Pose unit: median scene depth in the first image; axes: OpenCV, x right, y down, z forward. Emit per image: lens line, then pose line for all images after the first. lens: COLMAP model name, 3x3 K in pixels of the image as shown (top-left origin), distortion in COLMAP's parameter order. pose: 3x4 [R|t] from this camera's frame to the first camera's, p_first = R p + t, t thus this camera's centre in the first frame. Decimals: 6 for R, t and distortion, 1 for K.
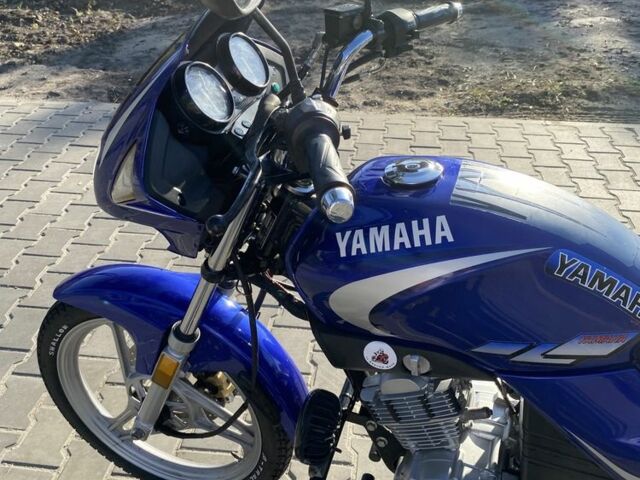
lens RADIAL K [[657.5, 0, 320.0], [0, 657.5, 240.0], [0, 0, 1]] dist [0.101756, -0.207224]
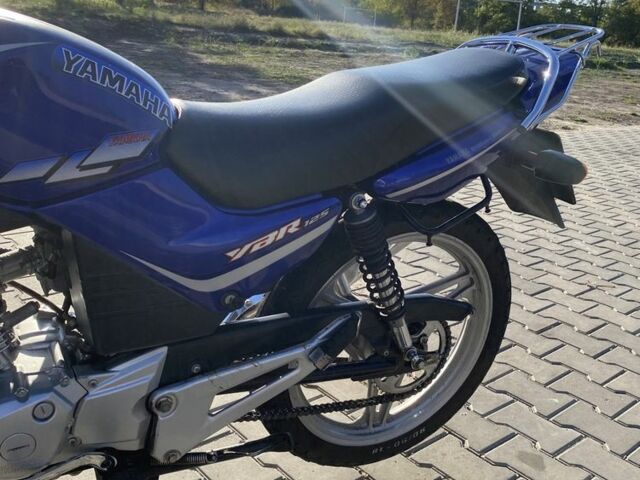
lens RADIAL K [[646.2, 0, 330.2], [0, 646.2, 258.3], [0, 0, 1]] dist [0.147434, -0.328076]
pose [[0.663514, -0.202215, 0.720318, -0.103507], [0.333400, 0.941818, -0.042711, 0.393773], [-0.669771, 0.268493, 0.692328, 0.141924]]
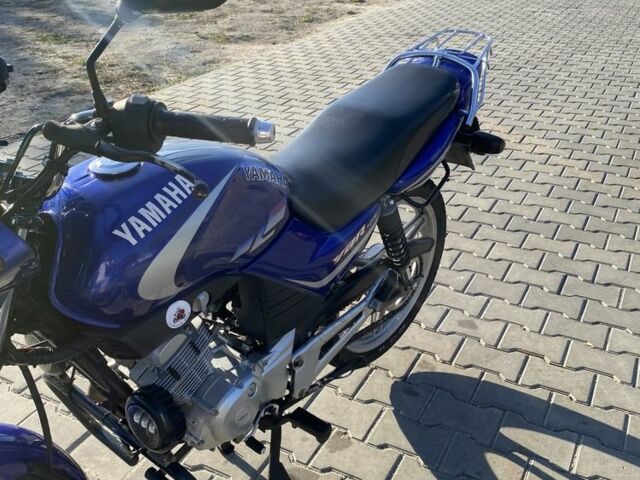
lens RADIAL K [[643.2, 0, 307.9], [0, 643.2, 249.1], [0, 0, 1]] dist [0.180453, -0.000216]
pose [[0.372729, -0.445468, 0.814022, -0.685188], [0.509344, 0.831487, 0.221804, -0.057559], [-0.775656, 0.331944, 0.536816, 0.156280]]
